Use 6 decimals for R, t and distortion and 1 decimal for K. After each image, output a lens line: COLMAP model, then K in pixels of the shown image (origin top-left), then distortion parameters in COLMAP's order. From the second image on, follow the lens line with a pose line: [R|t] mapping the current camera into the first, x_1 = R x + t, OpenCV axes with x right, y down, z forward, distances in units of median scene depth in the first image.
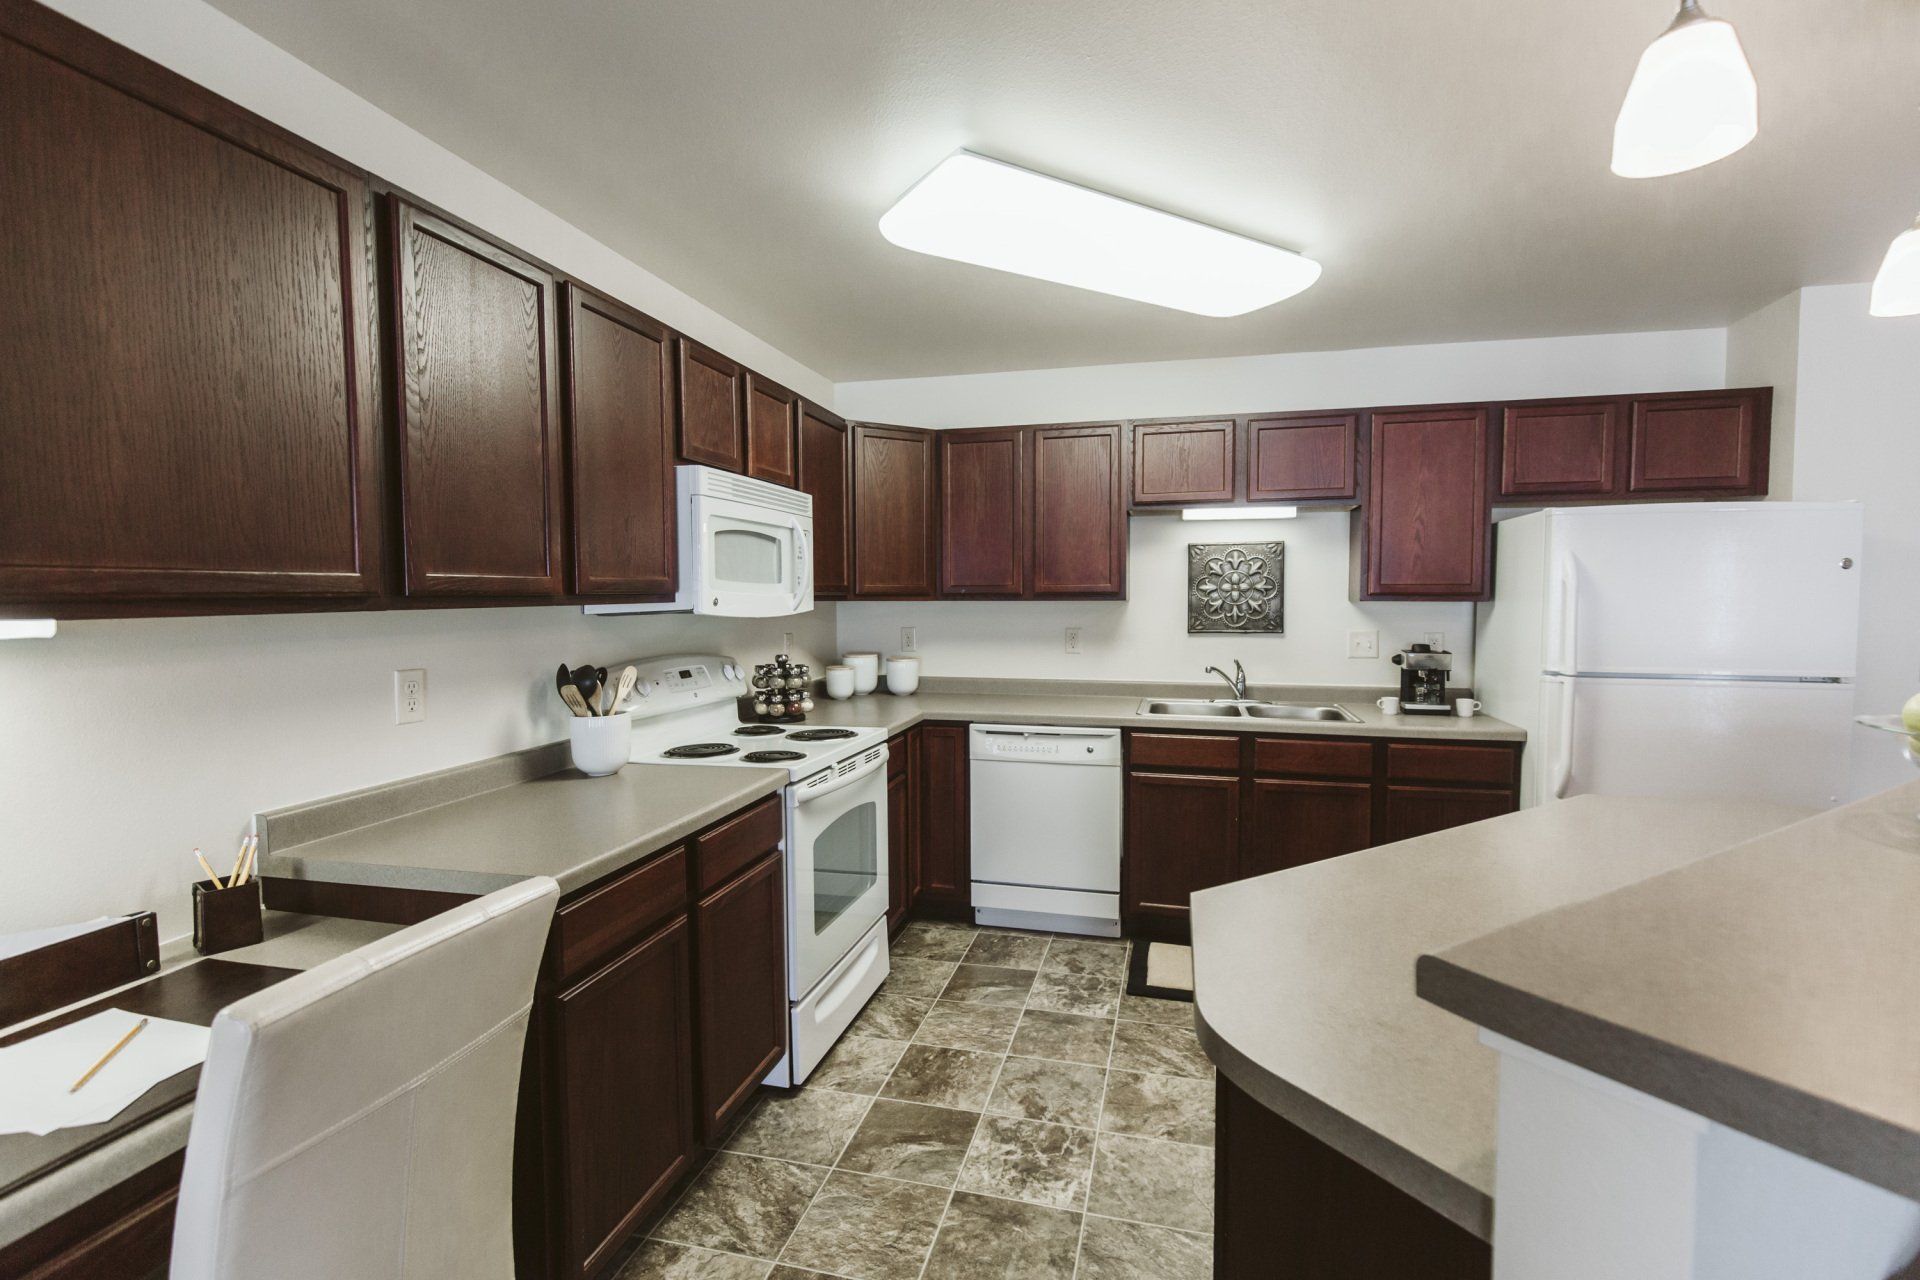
lens RADIAL K [[864.4, 0, 961.3], [0, 864.4, 642.2], [0, 0, 1]] dist [0.002422, -0.000260]
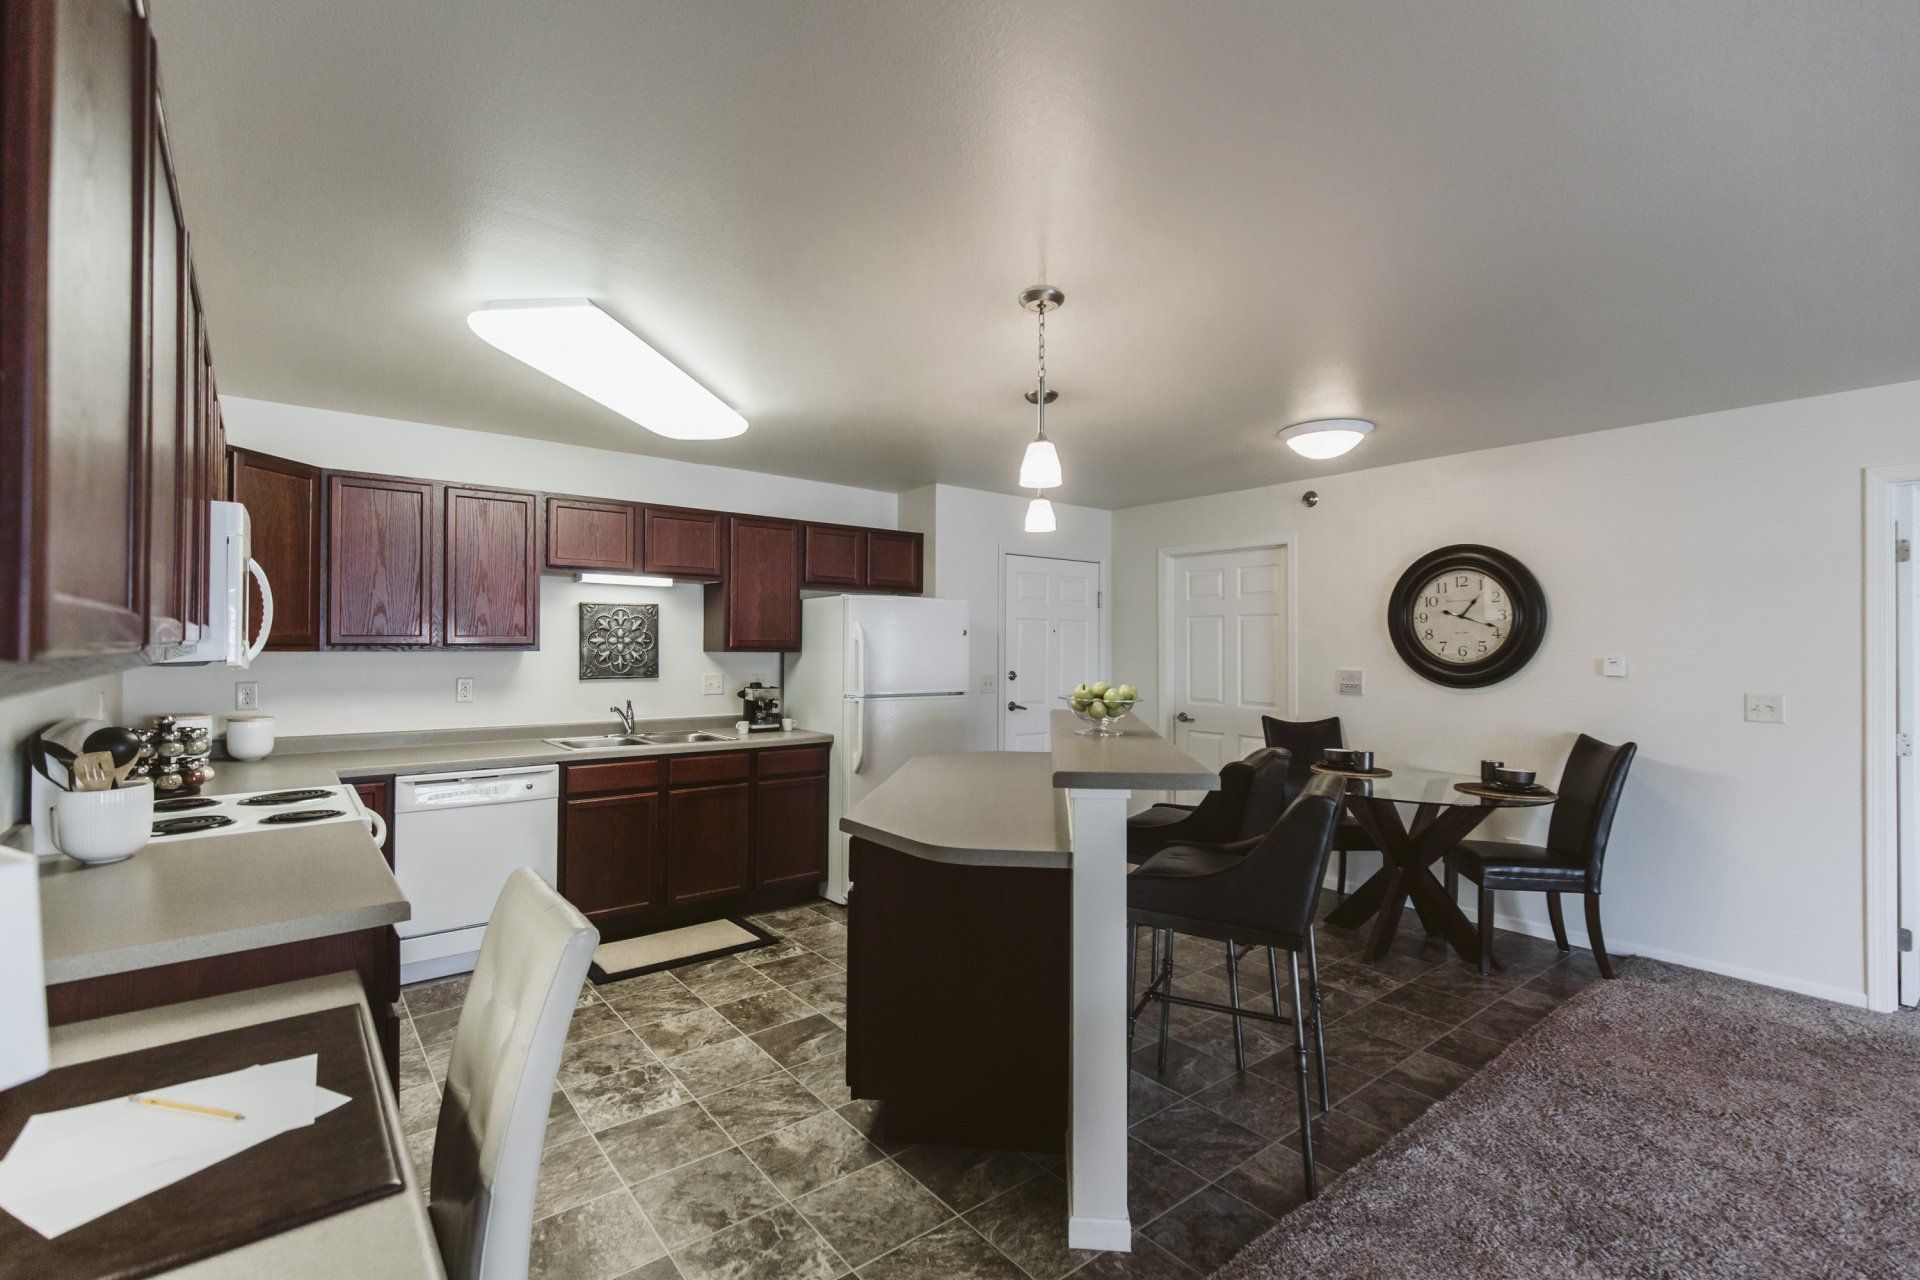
lens RADIAL K [[847.9, 0, 952.6], [0, 847.9, 653.1], [0, 0, 1]] dist [0.000646, -0.000183]
pose [[0.606543, -0.000842, 0.795050, -0.361425], [0.037845, 0.998896, -0.027815, 0.004533], [-0.794150, 0.046960, 0.605905, -0.088956]]
